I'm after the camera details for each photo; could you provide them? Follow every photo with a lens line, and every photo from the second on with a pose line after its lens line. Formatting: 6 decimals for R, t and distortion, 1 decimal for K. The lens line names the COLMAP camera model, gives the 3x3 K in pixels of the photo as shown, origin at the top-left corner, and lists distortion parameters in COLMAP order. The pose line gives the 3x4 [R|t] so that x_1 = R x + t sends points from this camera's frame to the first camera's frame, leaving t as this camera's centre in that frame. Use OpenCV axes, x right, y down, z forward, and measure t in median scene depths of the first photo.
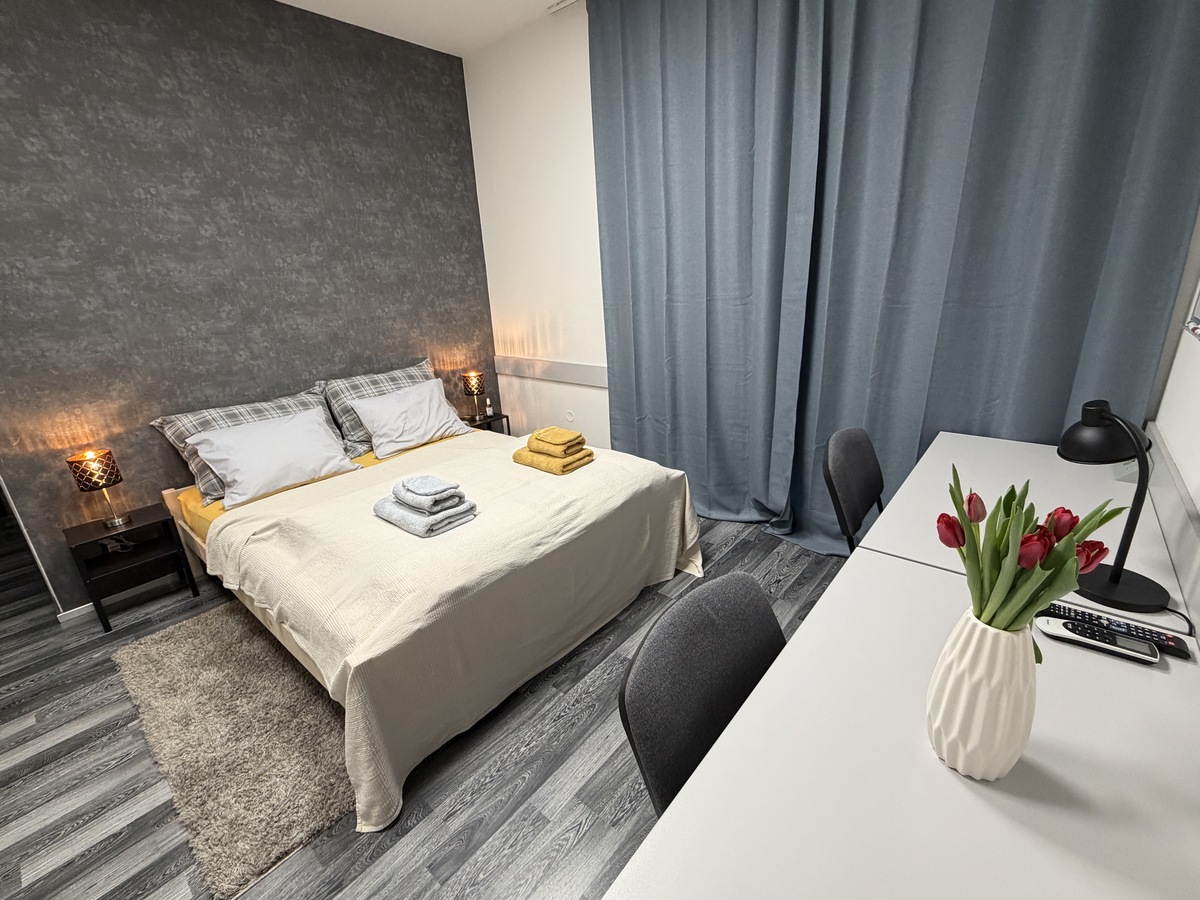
lens RADIAL K [[514.1, 0, 600.0], [0, 514.1, 450.0], [0, 0, 1]] dist [-0.000476, -0.000020]
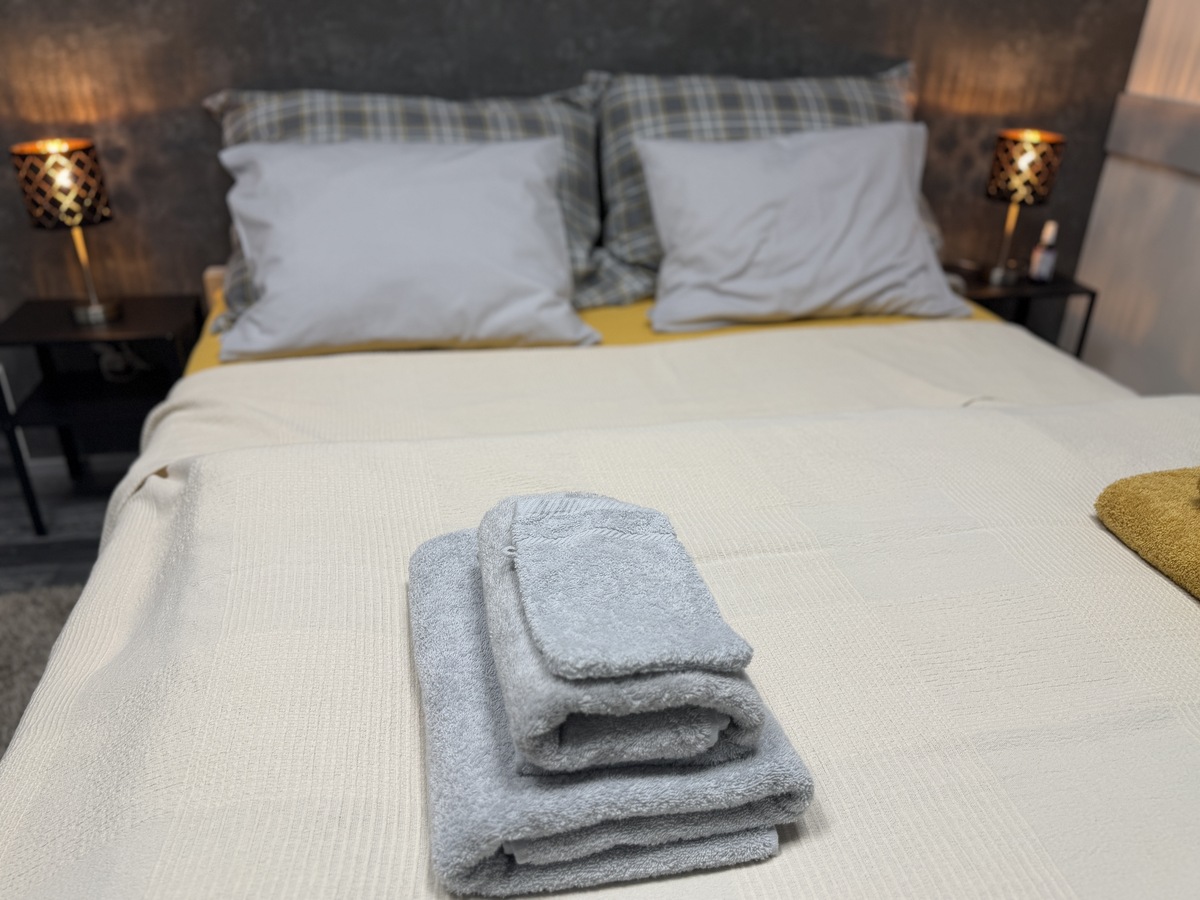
lens RADIAL K [[908.5, 0, 593.5], [0, 908.5, 465.5], [0, 0, 1]] dist [0.042121, -0.060809]
pose [[0.777183, 0.350675, -0.522508, -0.130599], [-0.257505, 0.934857, 0.244403, -0.036834], [0.574176, -0.055398, 0.816855, 0.531483]]
